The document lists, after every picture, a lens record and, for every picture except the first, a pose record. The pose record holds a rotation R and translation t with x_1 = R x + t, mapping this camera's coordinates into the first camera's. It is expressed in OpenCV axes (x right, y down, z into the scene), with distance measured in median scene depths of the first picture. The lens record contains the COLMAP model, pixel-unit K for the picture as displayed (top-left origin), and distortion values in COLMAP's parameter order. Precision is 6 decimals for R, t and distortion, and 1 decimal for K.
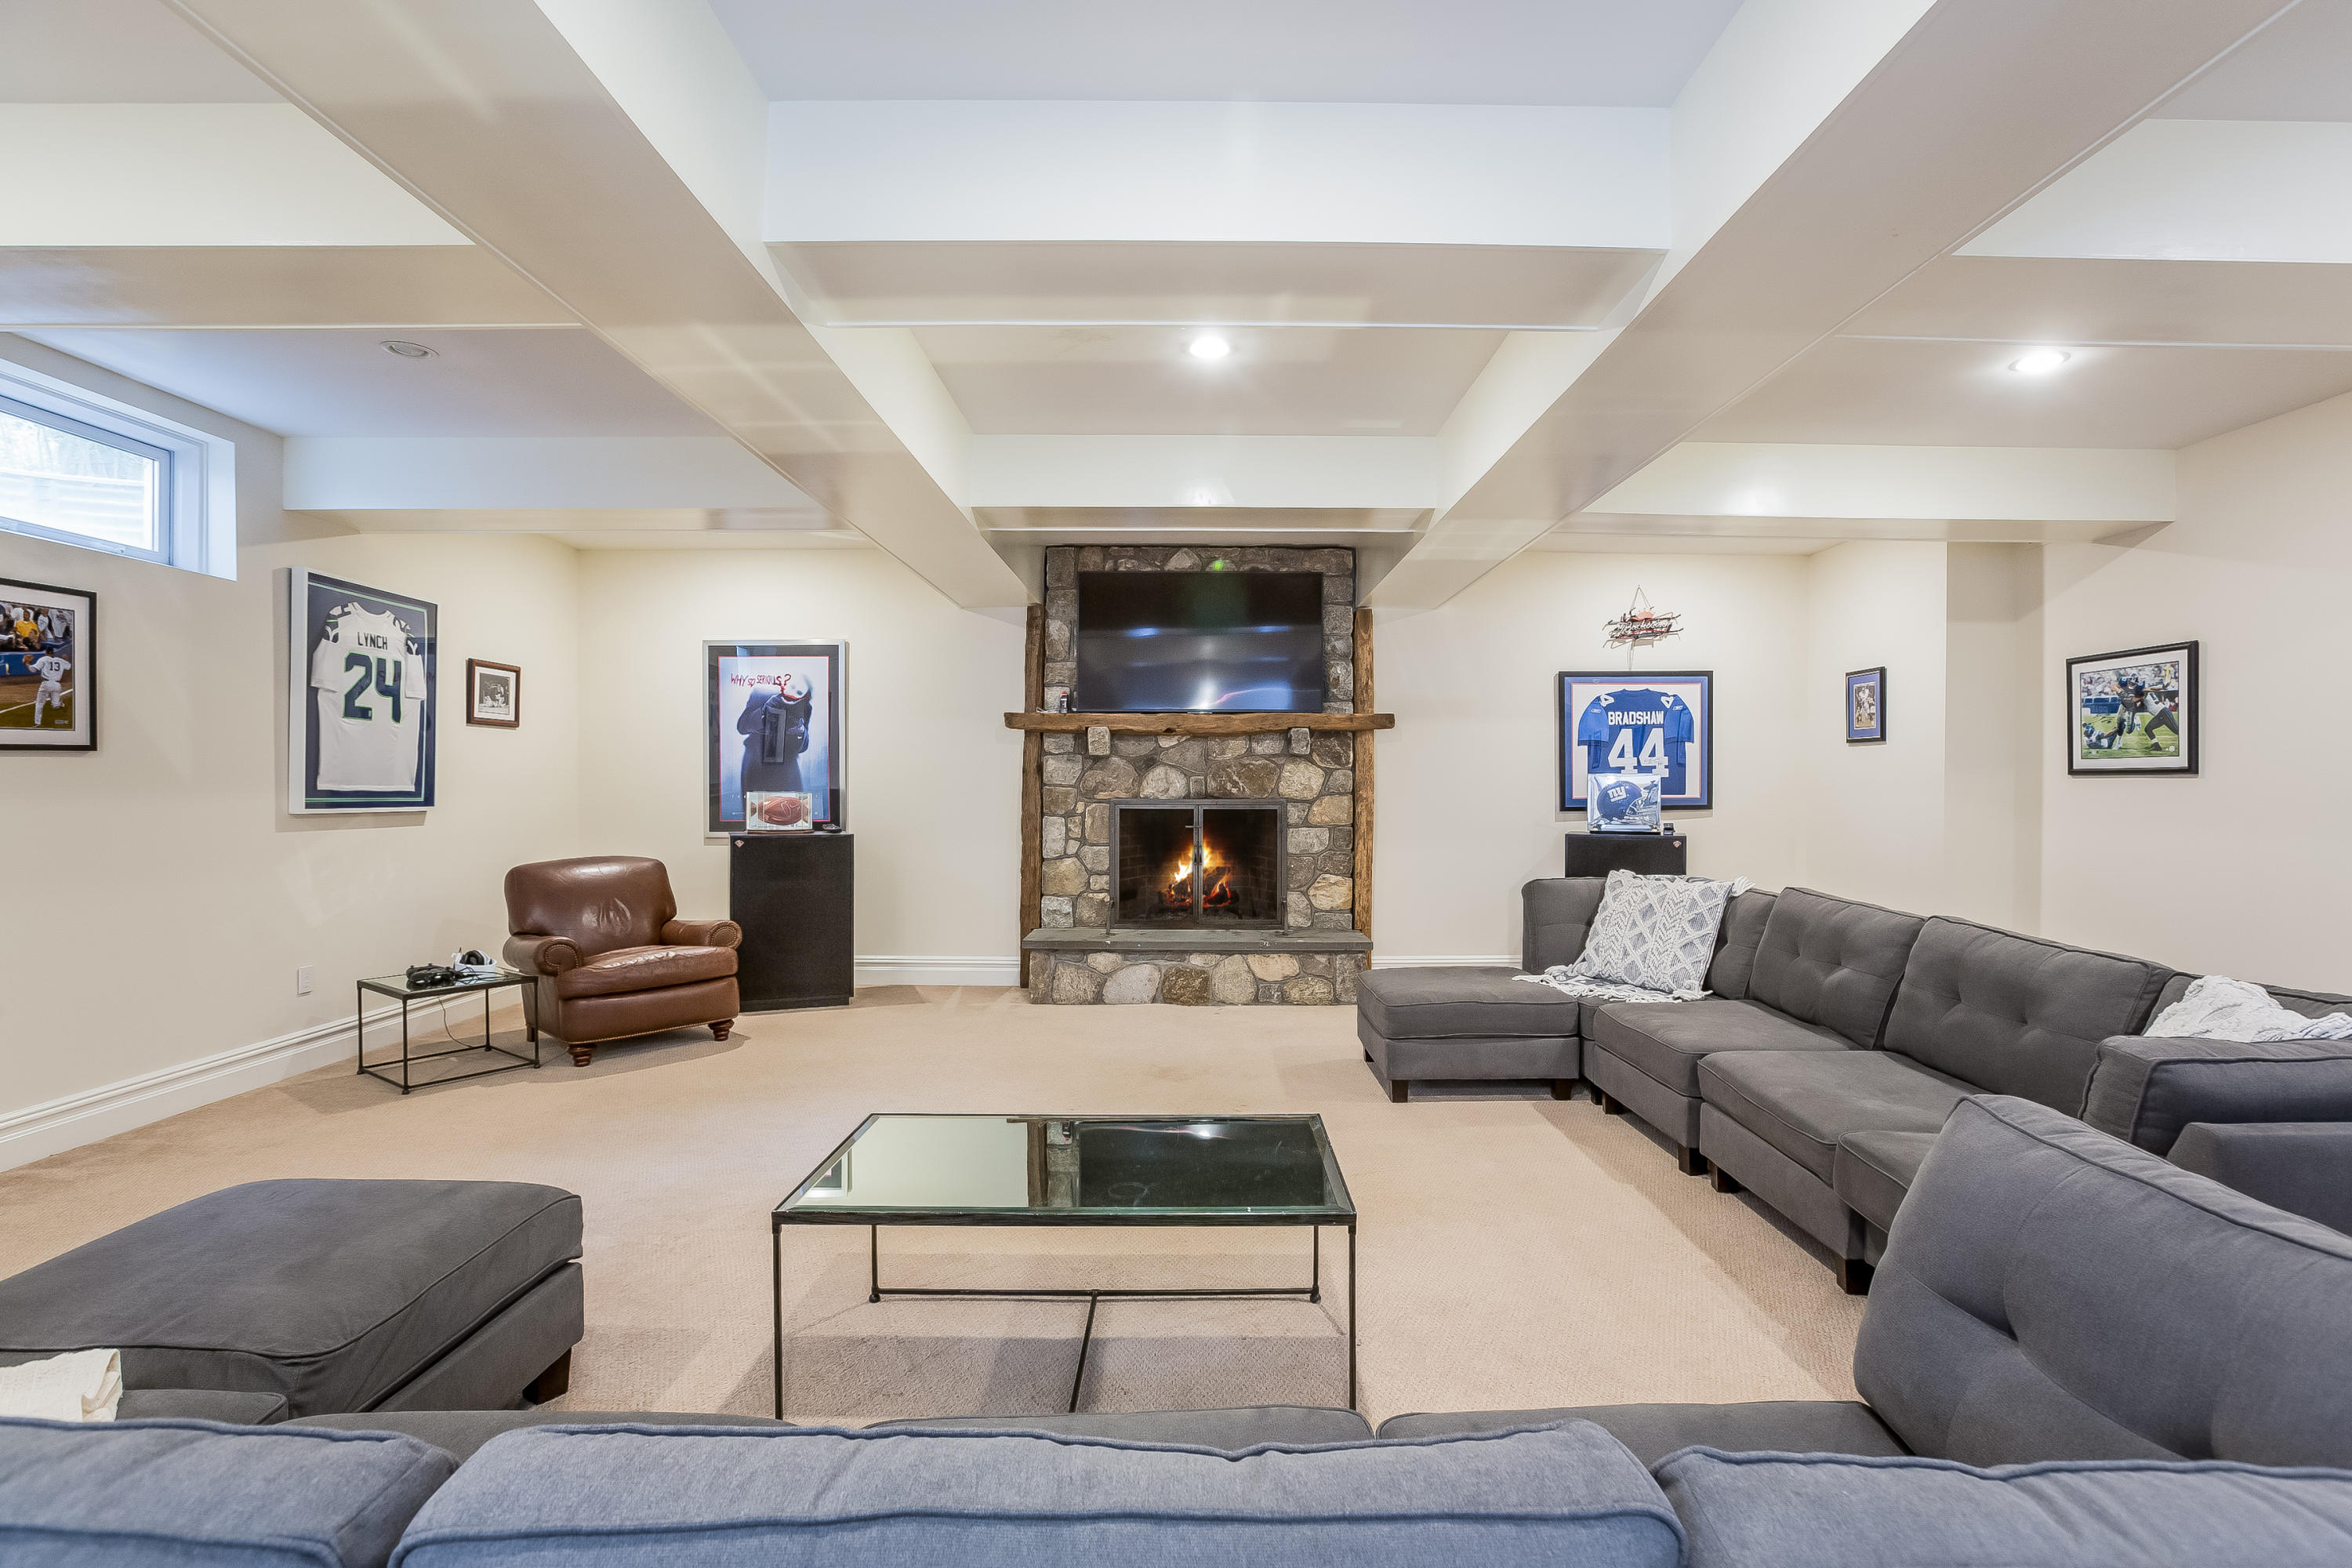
lens RADIAL K [[1077.8, 0, 1178.5], [0, 1077.8, 781.8], [0, 0, 1]] dist [-0.034754, 0.005852]
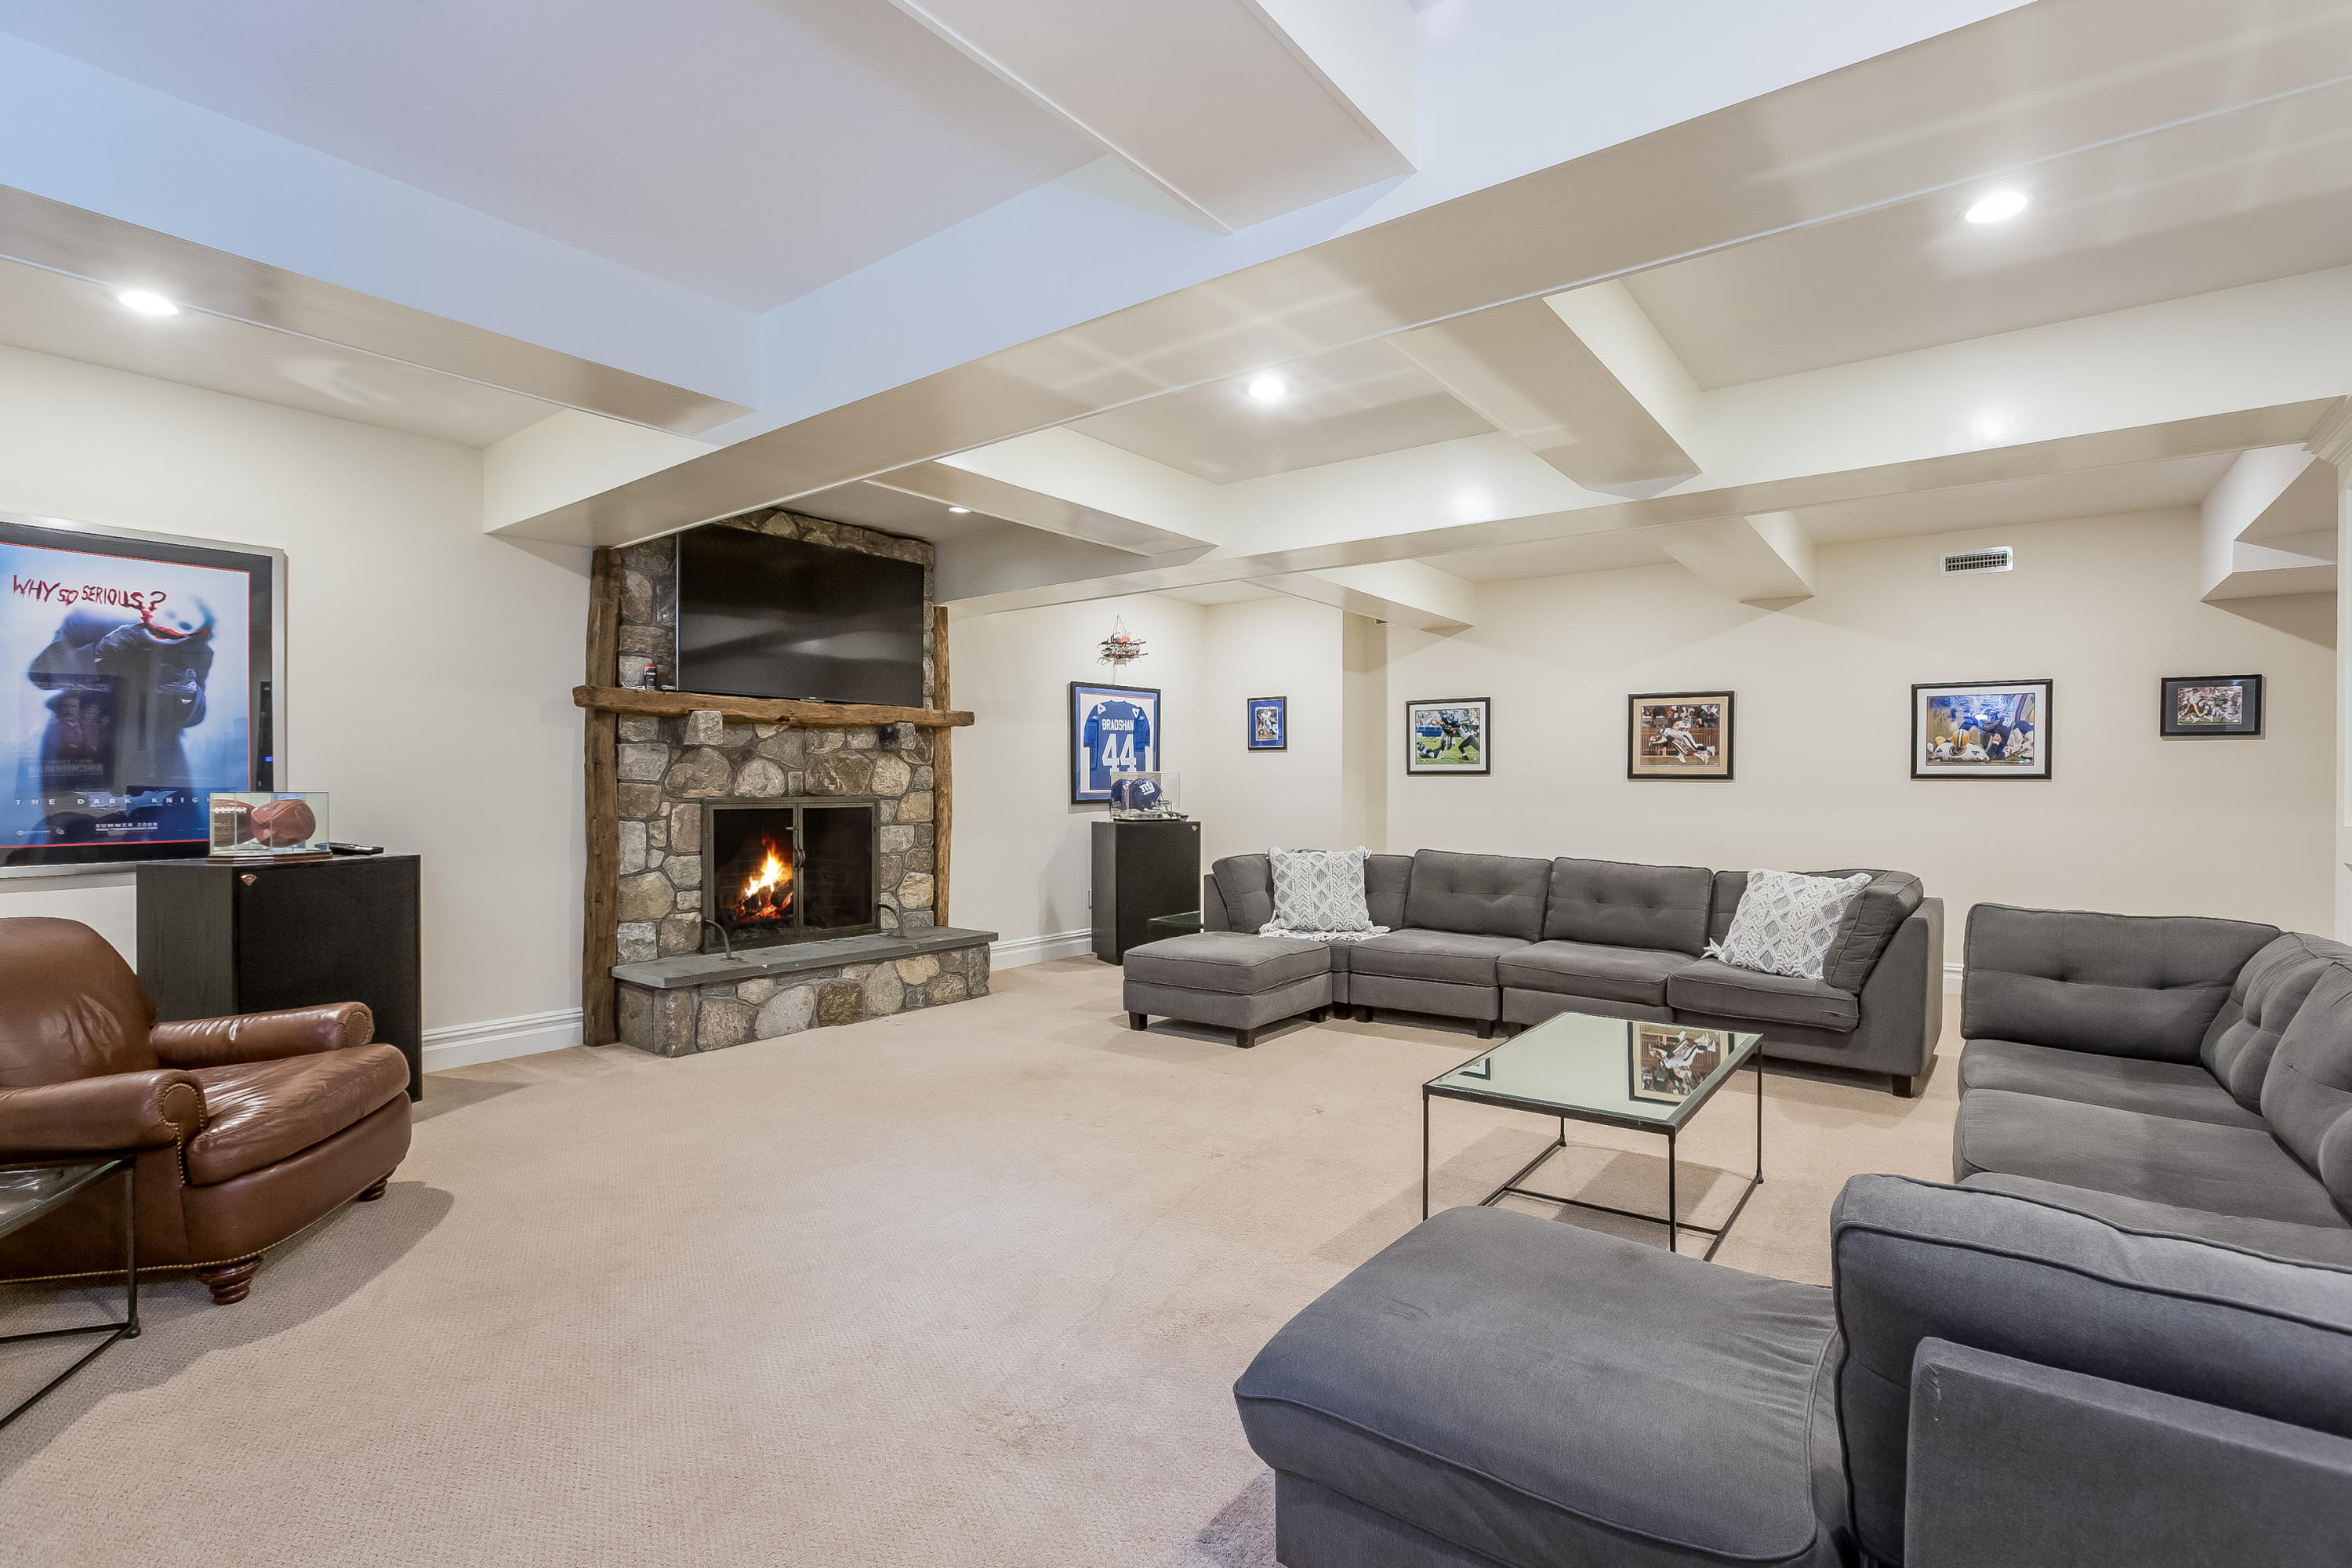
lens RADIAL K [[1077.8, 0, 1184.1], [0, 1077.8, 785.5], [0, 0, 1]] dist [-0.034754, 0.005852]
pose [[0.612136, -0.003114, 0.790746, -0.485671], [-0.001212, 0.999987, 0.004876, 0.002113], [-0.790752, -0.003943, 0.612124, 0.206150]]
